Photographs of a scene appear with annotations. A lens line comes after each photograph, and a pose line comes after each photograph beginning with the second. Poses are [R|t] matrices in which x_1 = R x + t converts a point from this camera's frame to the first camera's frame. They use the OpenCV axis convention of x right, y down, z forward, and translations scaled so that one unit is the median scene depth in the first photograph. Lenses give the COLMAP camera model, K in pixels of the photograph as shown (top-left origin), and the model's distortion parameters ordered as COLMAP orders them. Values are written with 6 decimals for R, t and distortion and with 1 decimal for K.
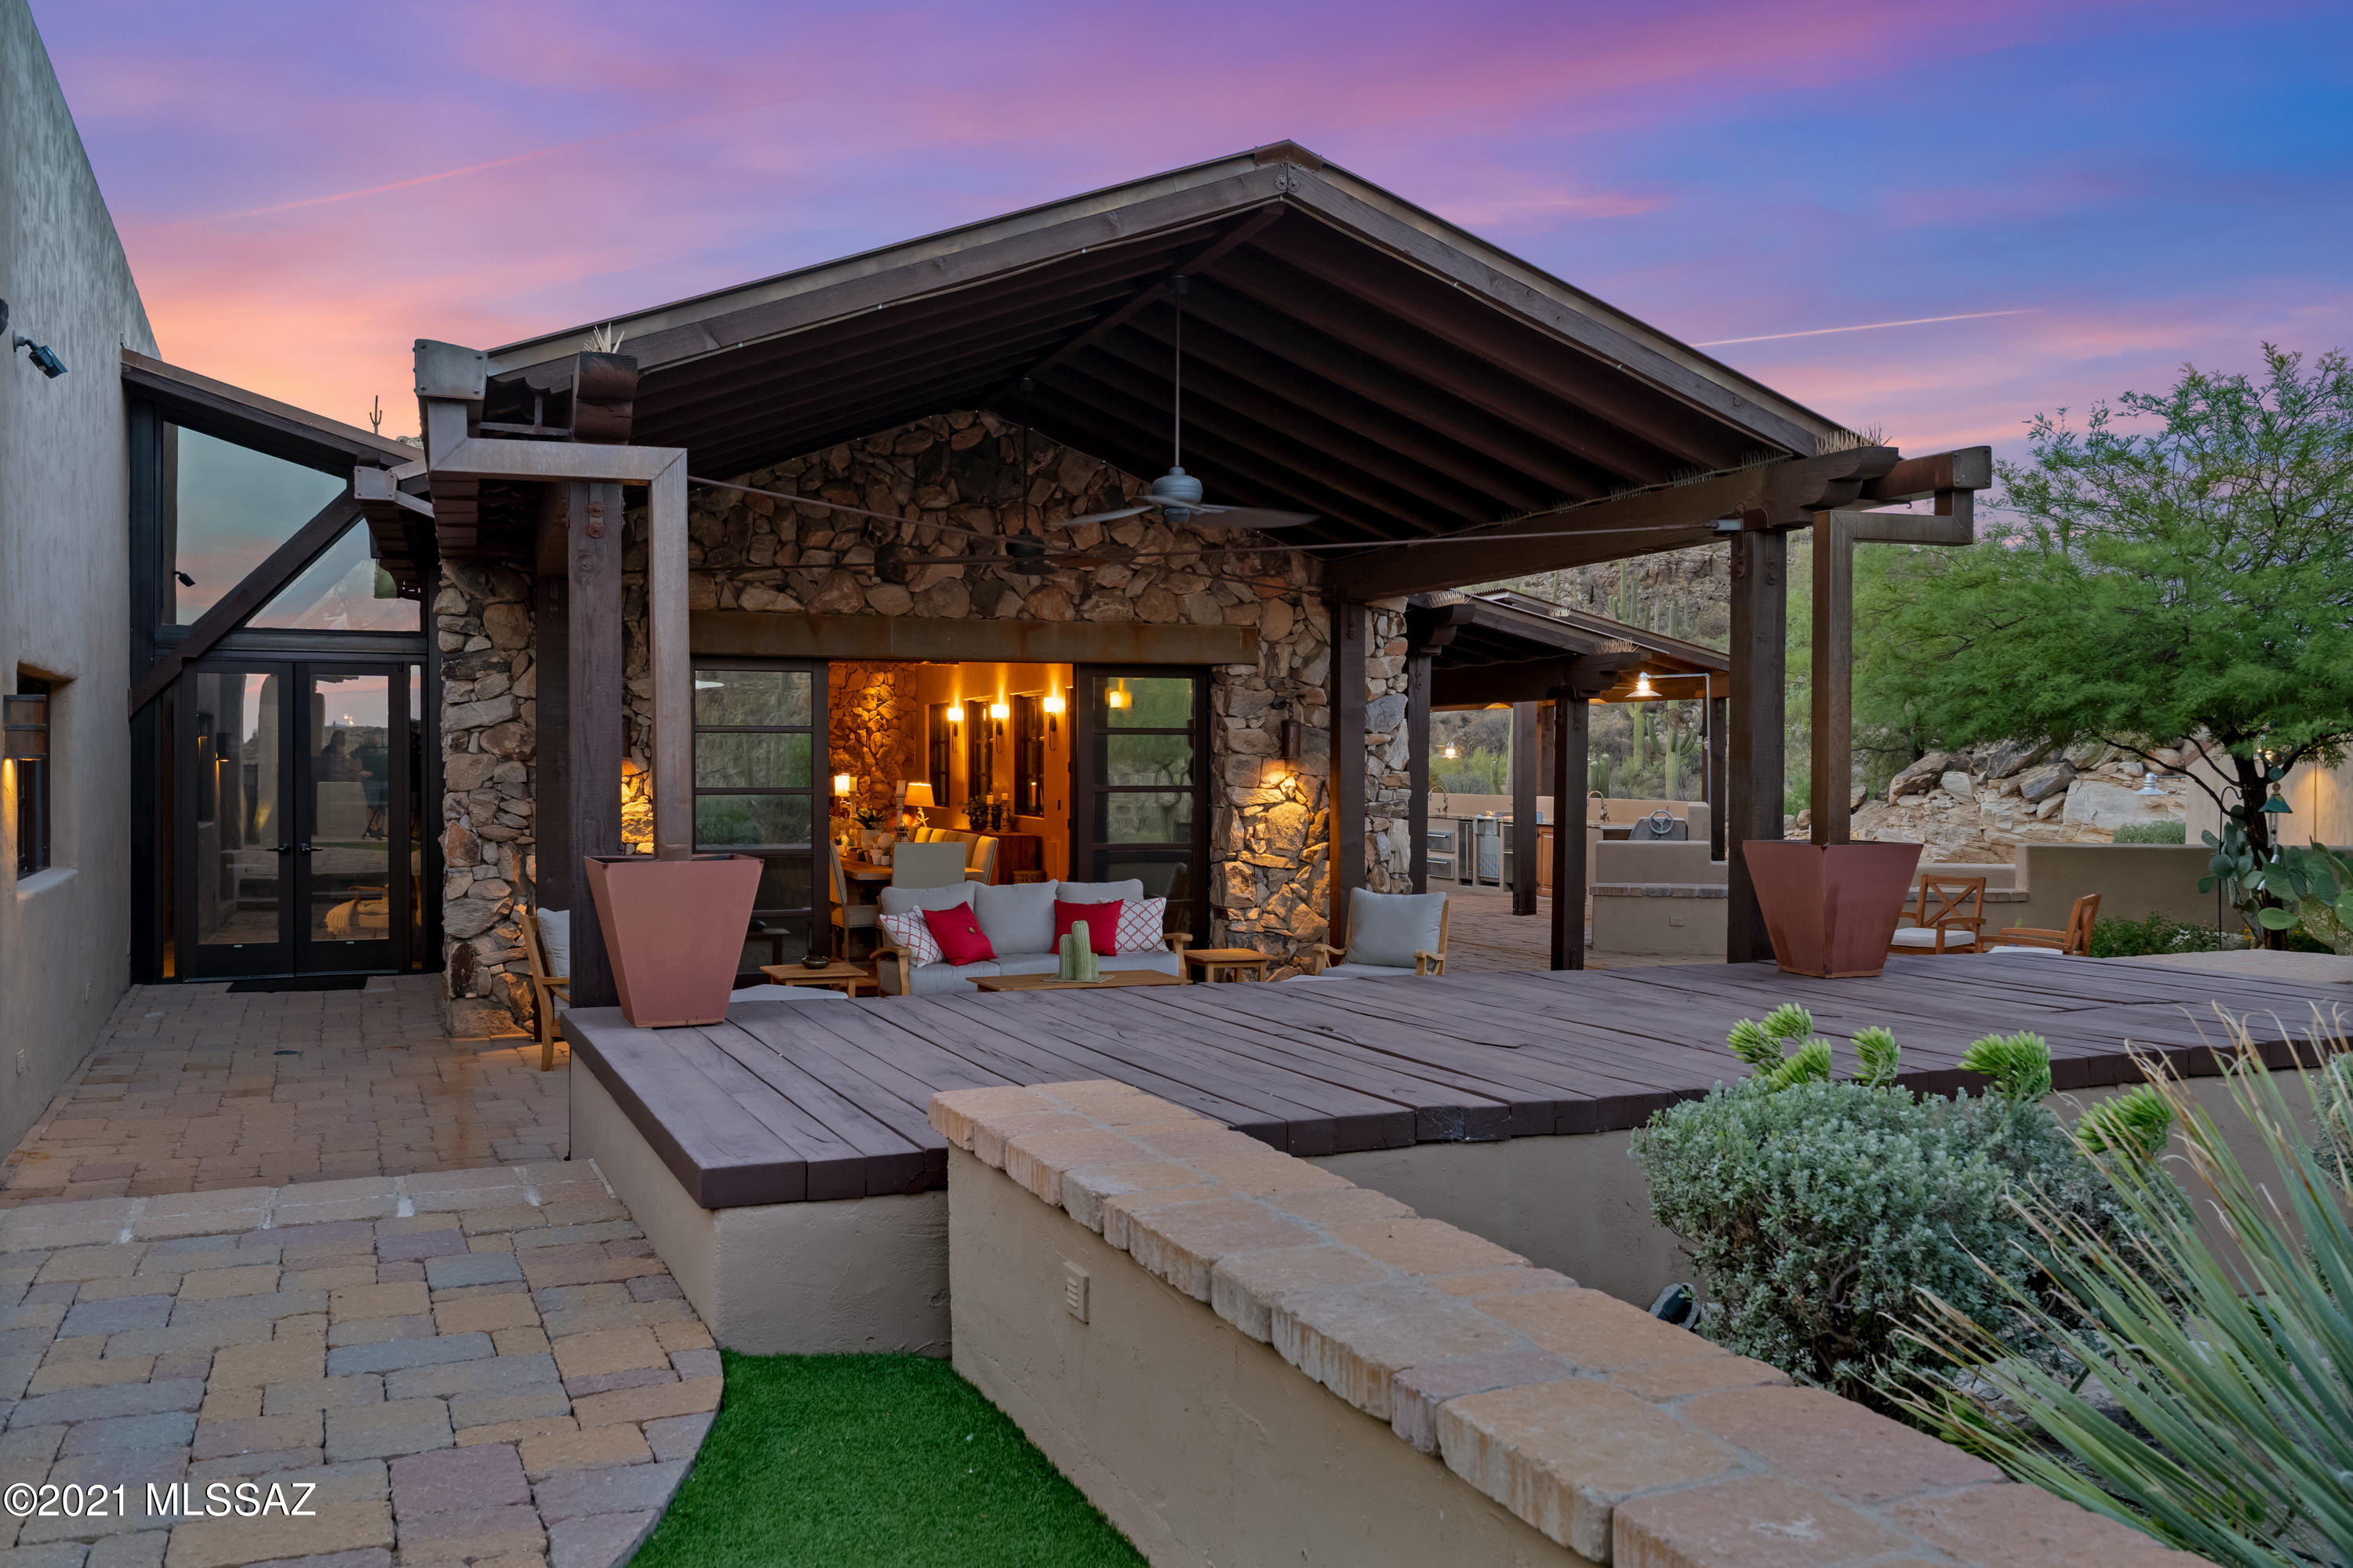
lens RADIAL K [[1952.5, 0, 1176.5], [0, 1952.5, 784.0], [0, 0, 1]] dist [0.007866, 0.003494]
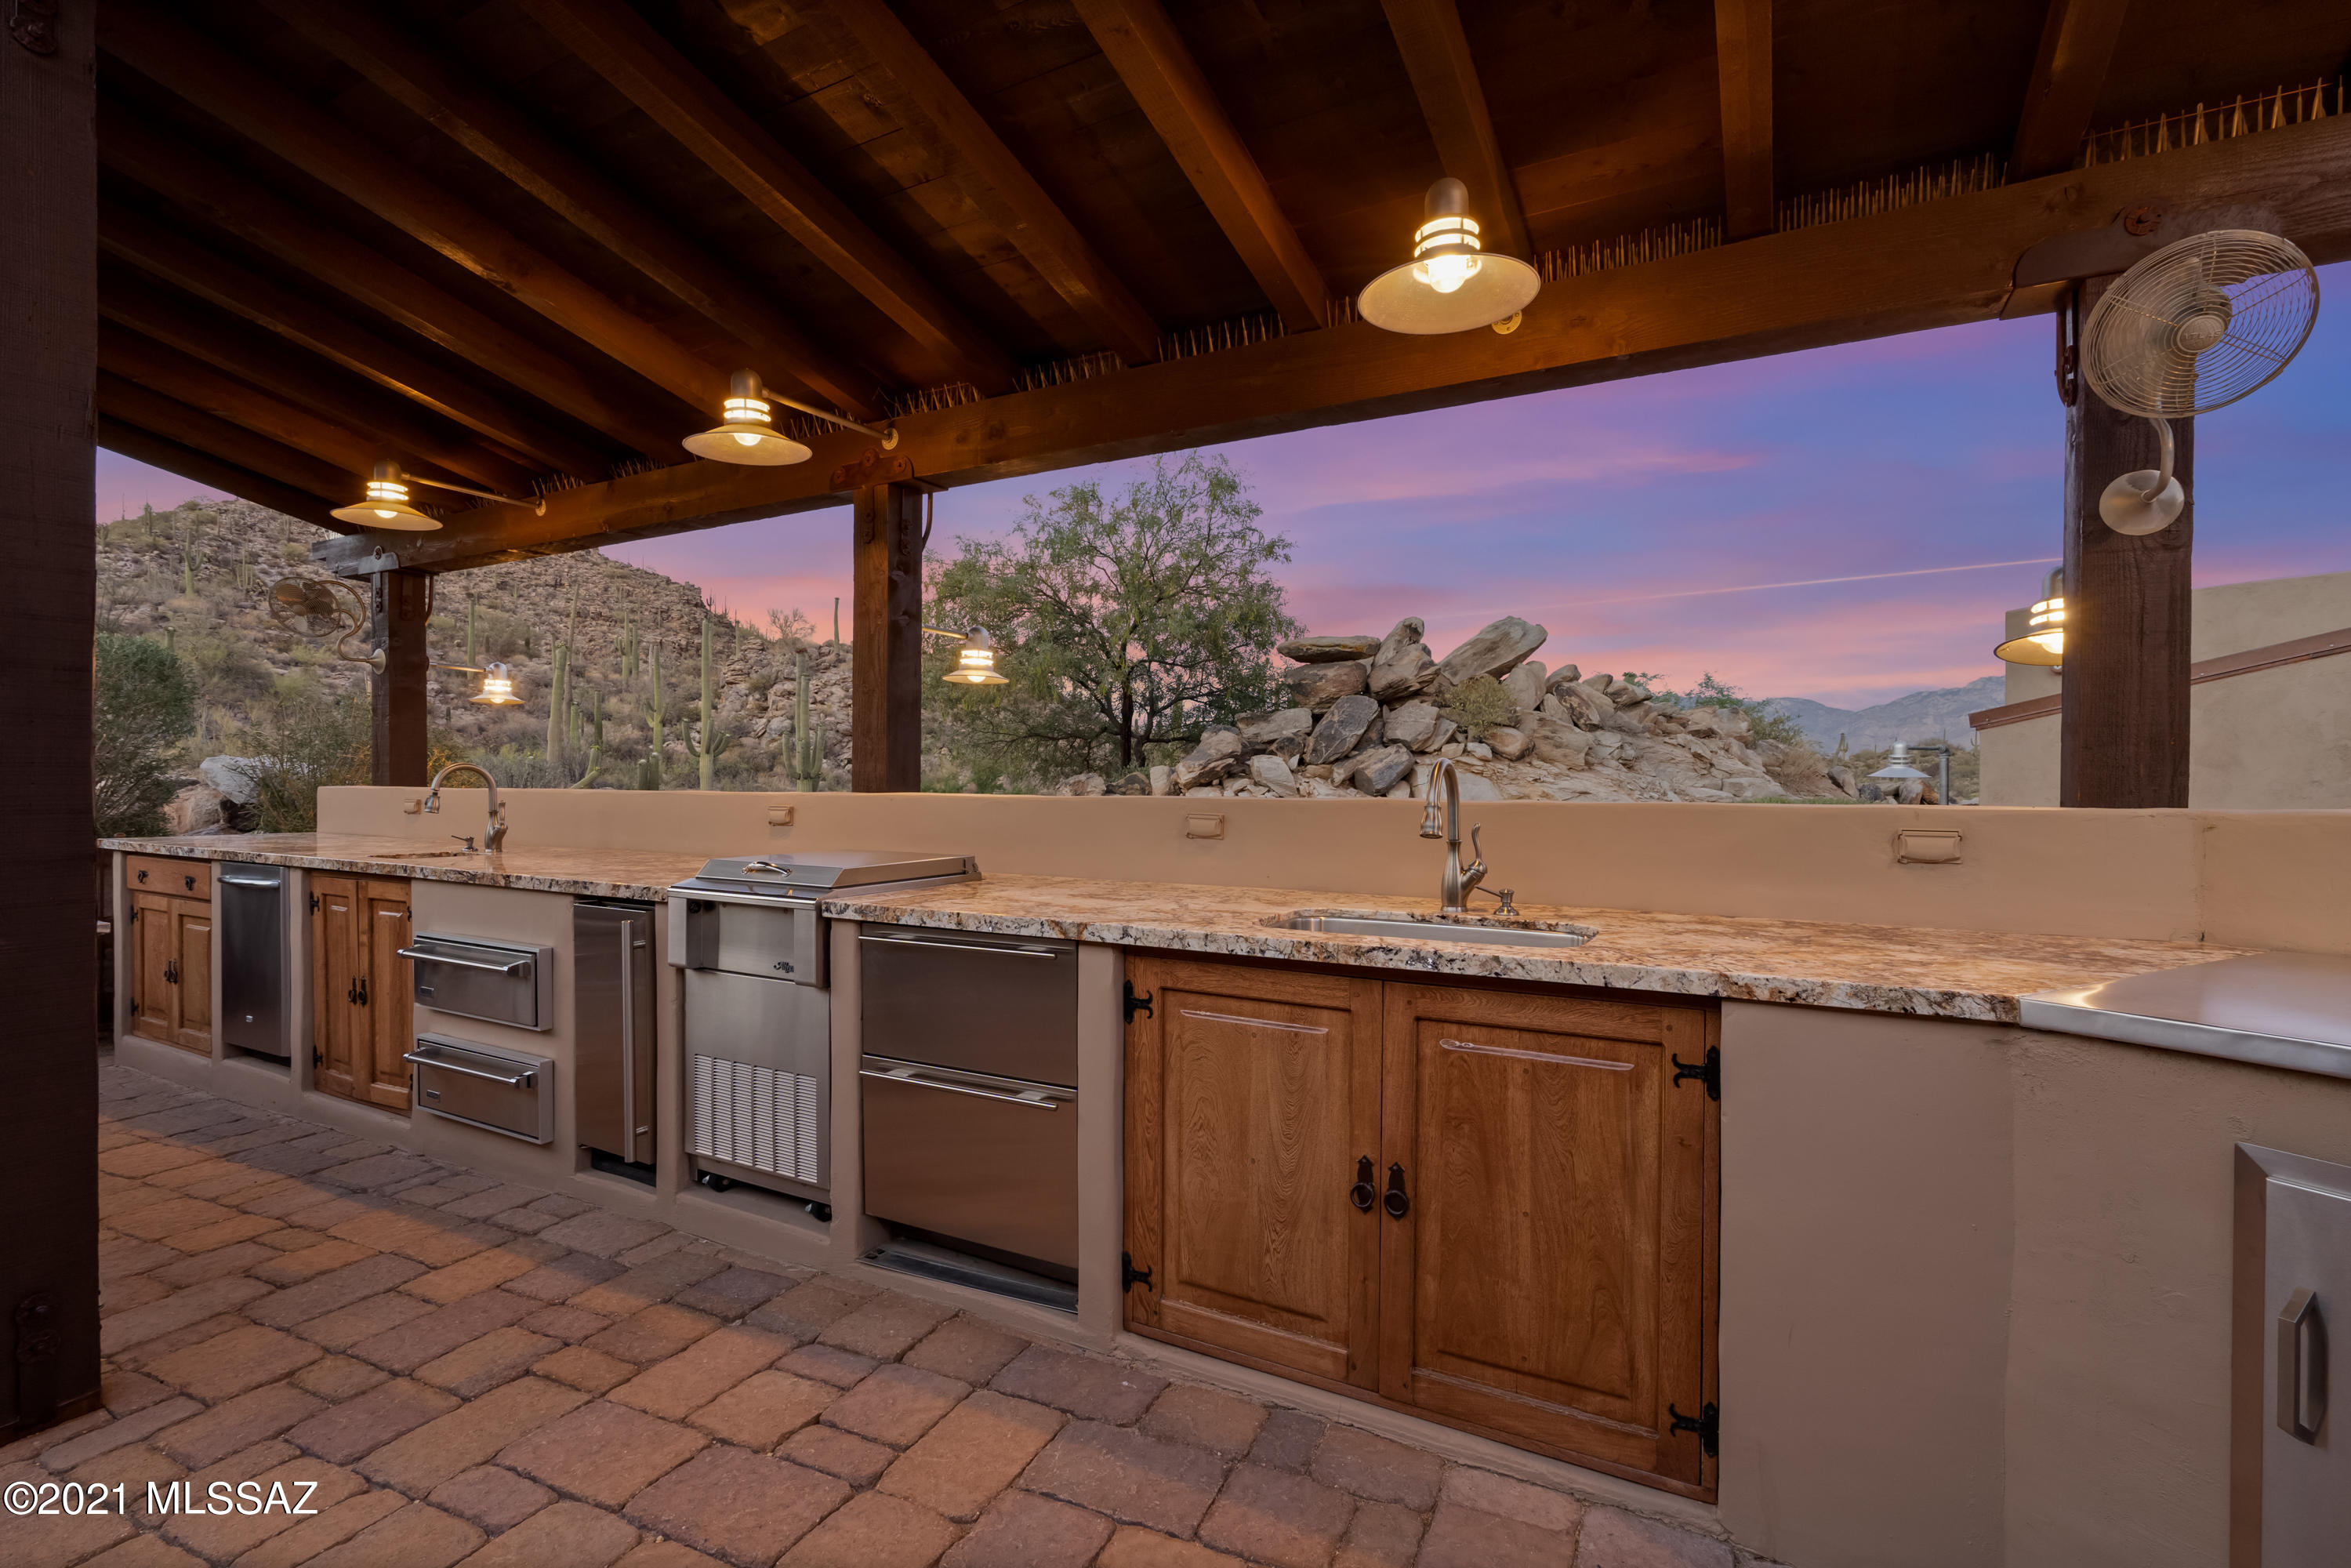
lens RADIAL K [[1078.7, 0, 1187.0], [0, 1078.7, 784.9], [0, 0, 1]] dist [0.002451, 0.000069]
pose [[0.742840, -0.009122, 0.669407, 0.209810], [0.009639, 0.999949, 0.002930, 0.008479], [-0.669399, 0.004276, 0.742891, 1.603540]]
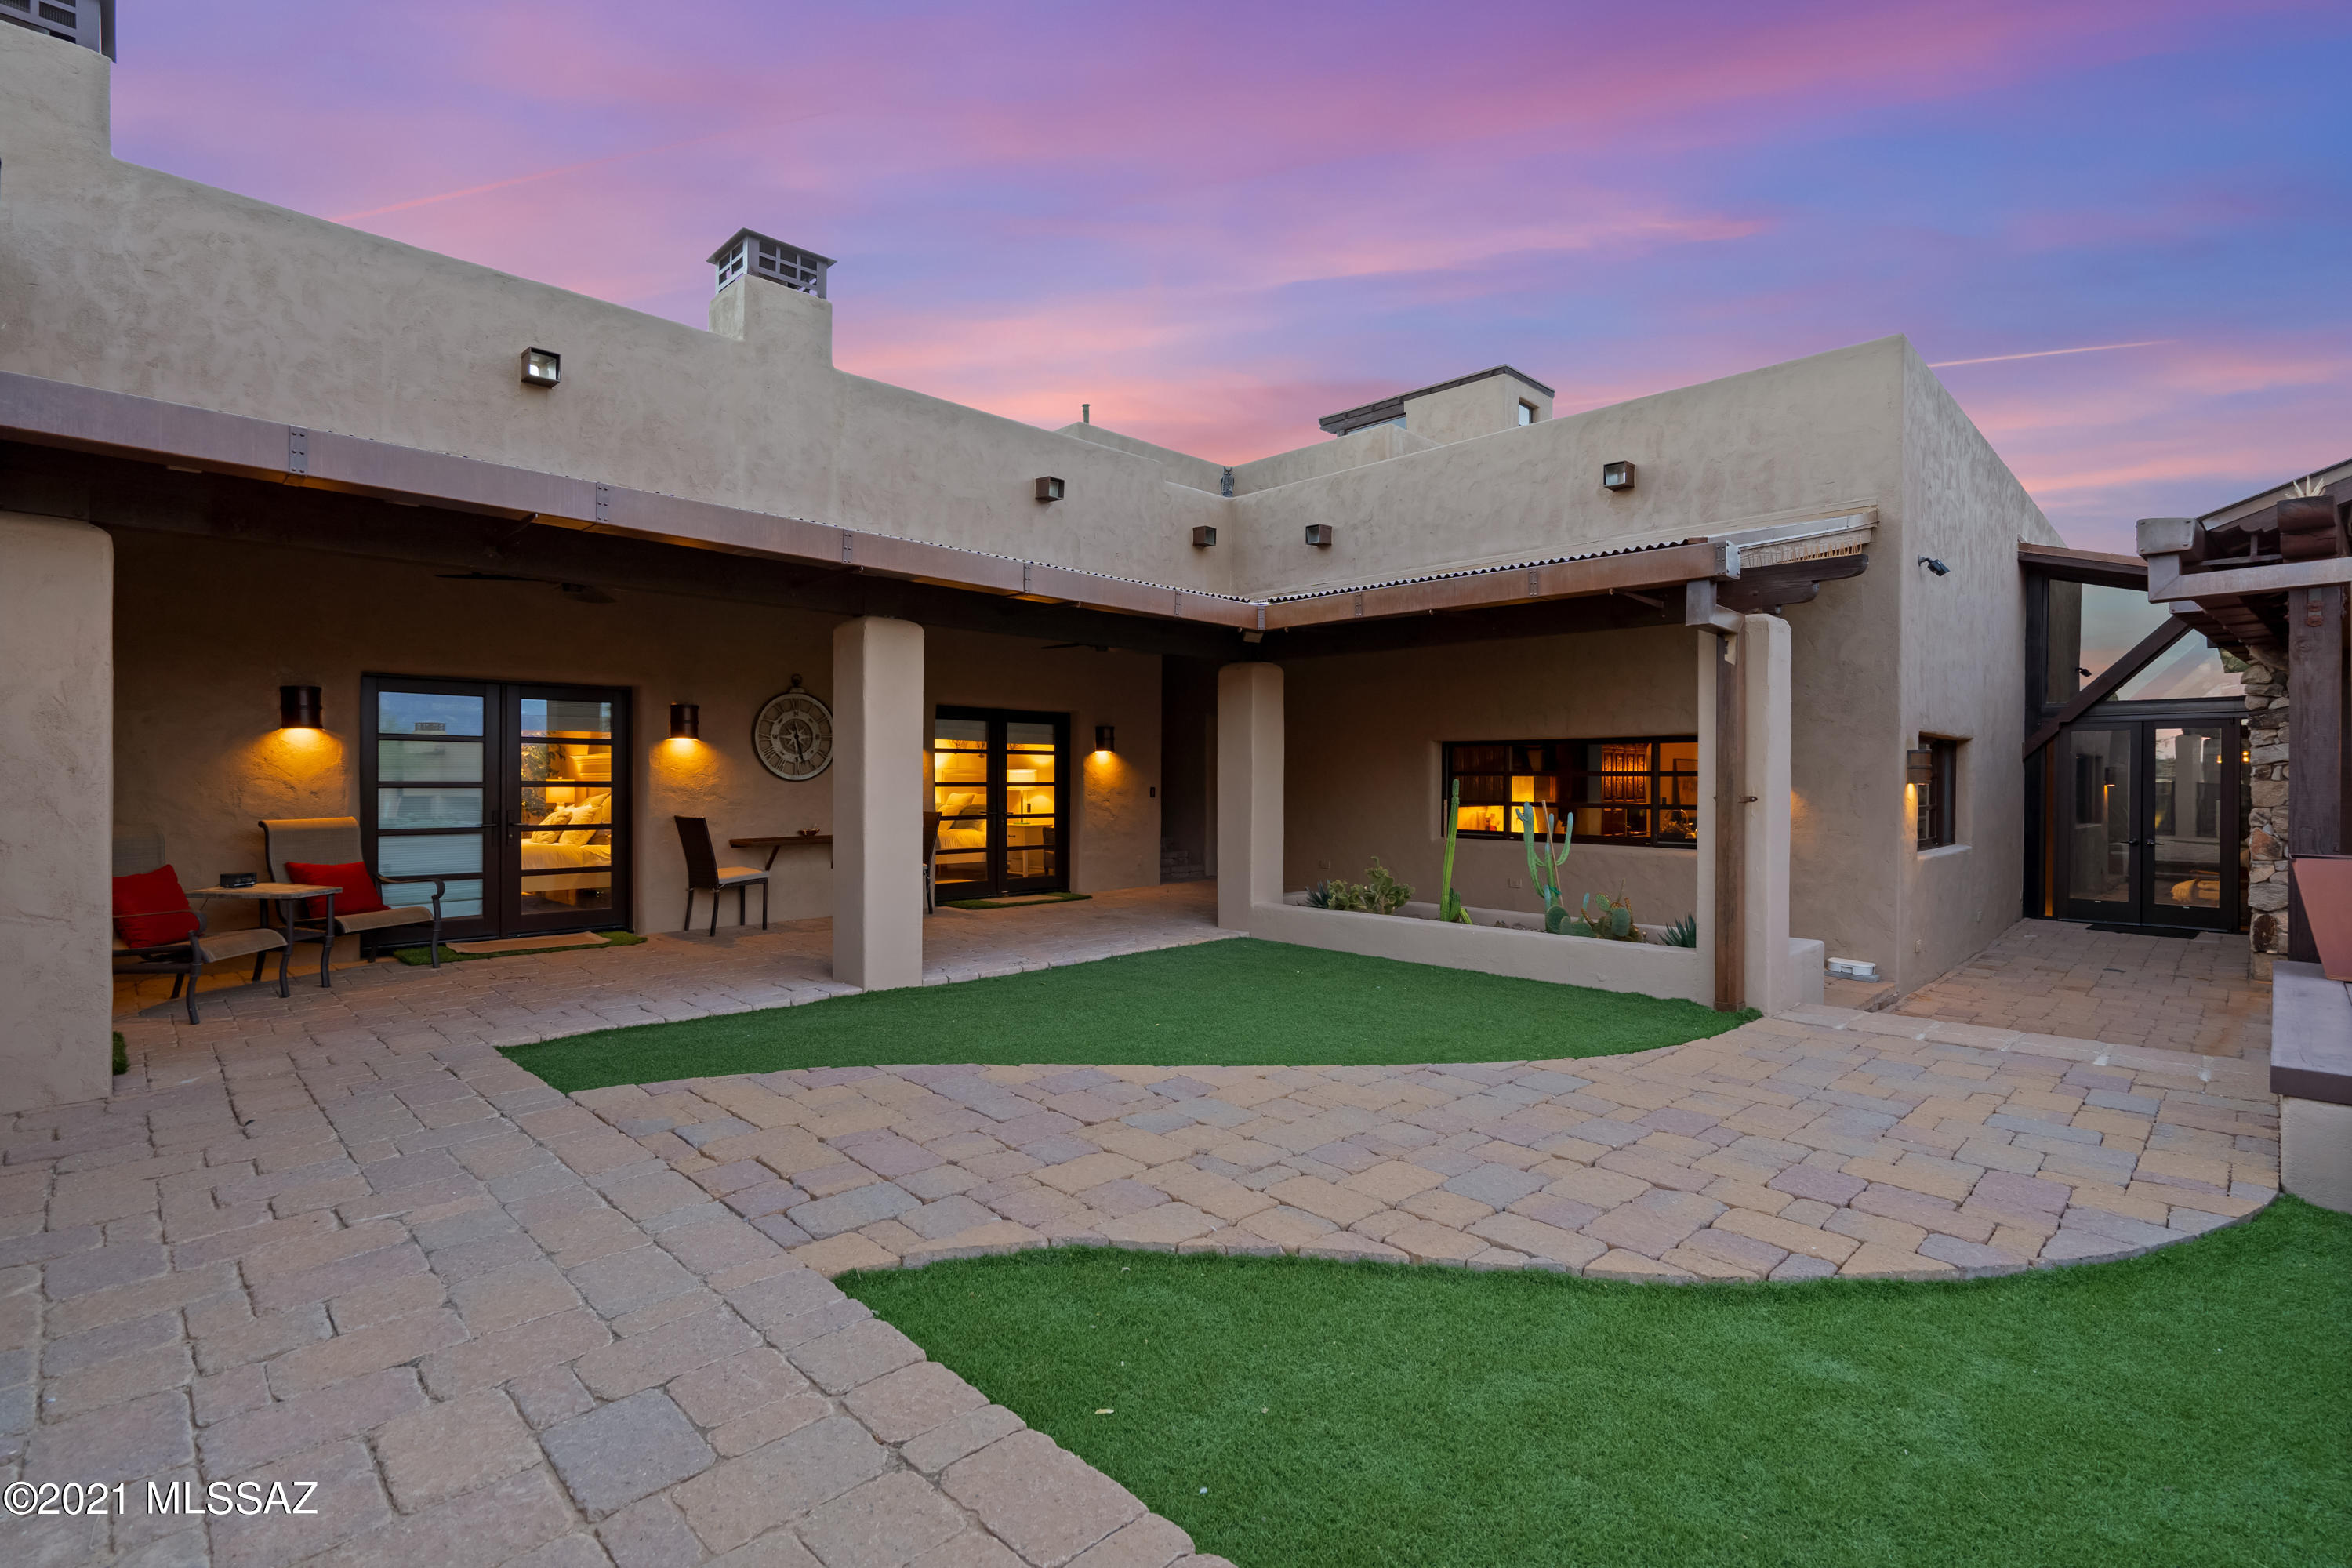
lens RADIAL K [[1079.1, 0, 1187.5], [0, 1079.1, 784.9], [0, 0, 1]] dist [0.002451, 0.000069]
pose [[0.372373, 0.004154, -0.928074, 0.063628], [-0.014853, 0.999889, -0.001484, 0.000177], [0.927964, 0.014337, 0.372394, -0.017523]]
